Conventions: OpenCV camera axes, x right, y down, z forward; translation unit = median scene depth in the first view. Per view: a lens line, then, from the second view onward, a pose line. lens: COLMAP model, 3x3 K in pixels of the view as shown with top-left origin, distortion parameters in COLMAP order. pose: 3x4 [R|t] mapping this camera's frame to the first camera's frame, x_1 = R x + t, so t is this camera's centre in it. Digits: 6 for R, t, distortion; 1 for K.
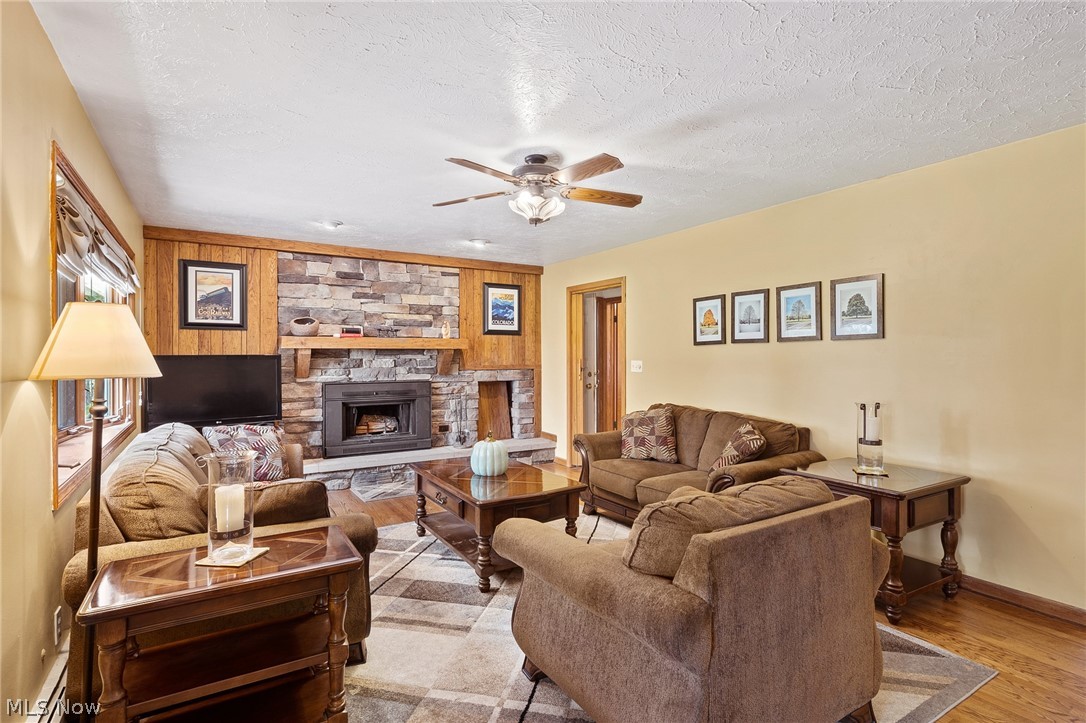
lens RADIAL K [[541.6, 0, 545.0], [0, 541.6, 351.1], [0, 0, 1]] dist [0.001913, 0.003521]
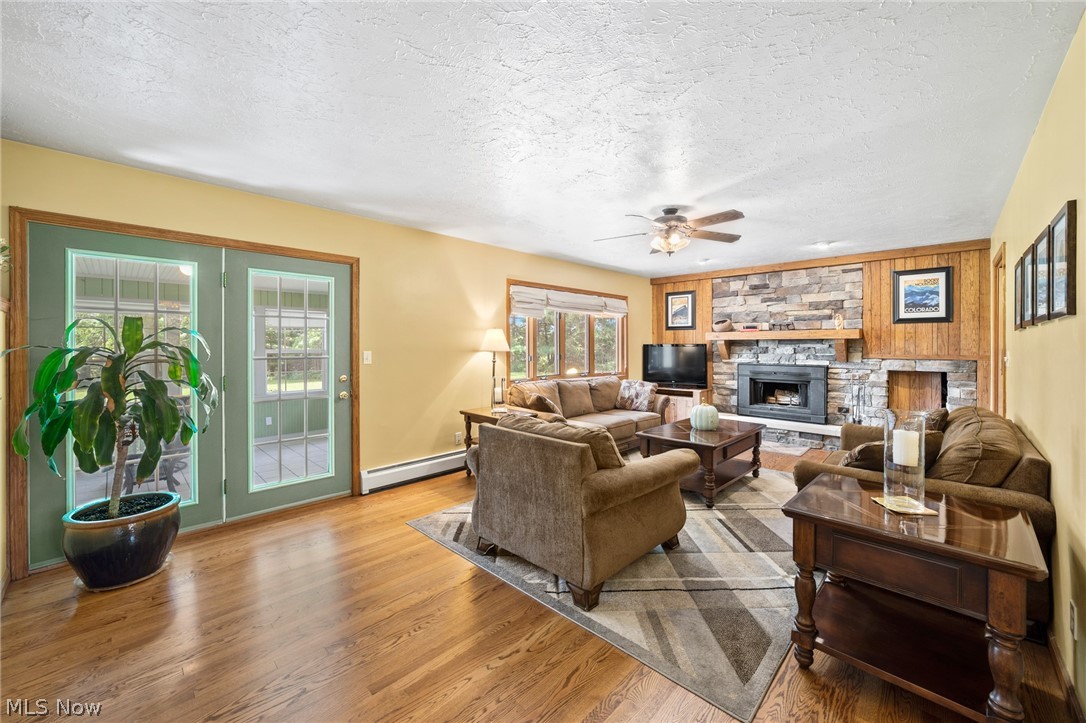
lens RADIAL K [[421.5, 0, 545.1], [0, 421.5, 343.2], [0, 0, 1]] dist [-0.014693, 0.001691]
pose [[0.232337, -0.001798, -0.972634, 0.806411], [0.007823, 0.999969, 0.000020, 0.000765], [0.972604, -0.007614, 0.232344, 0.322318]]
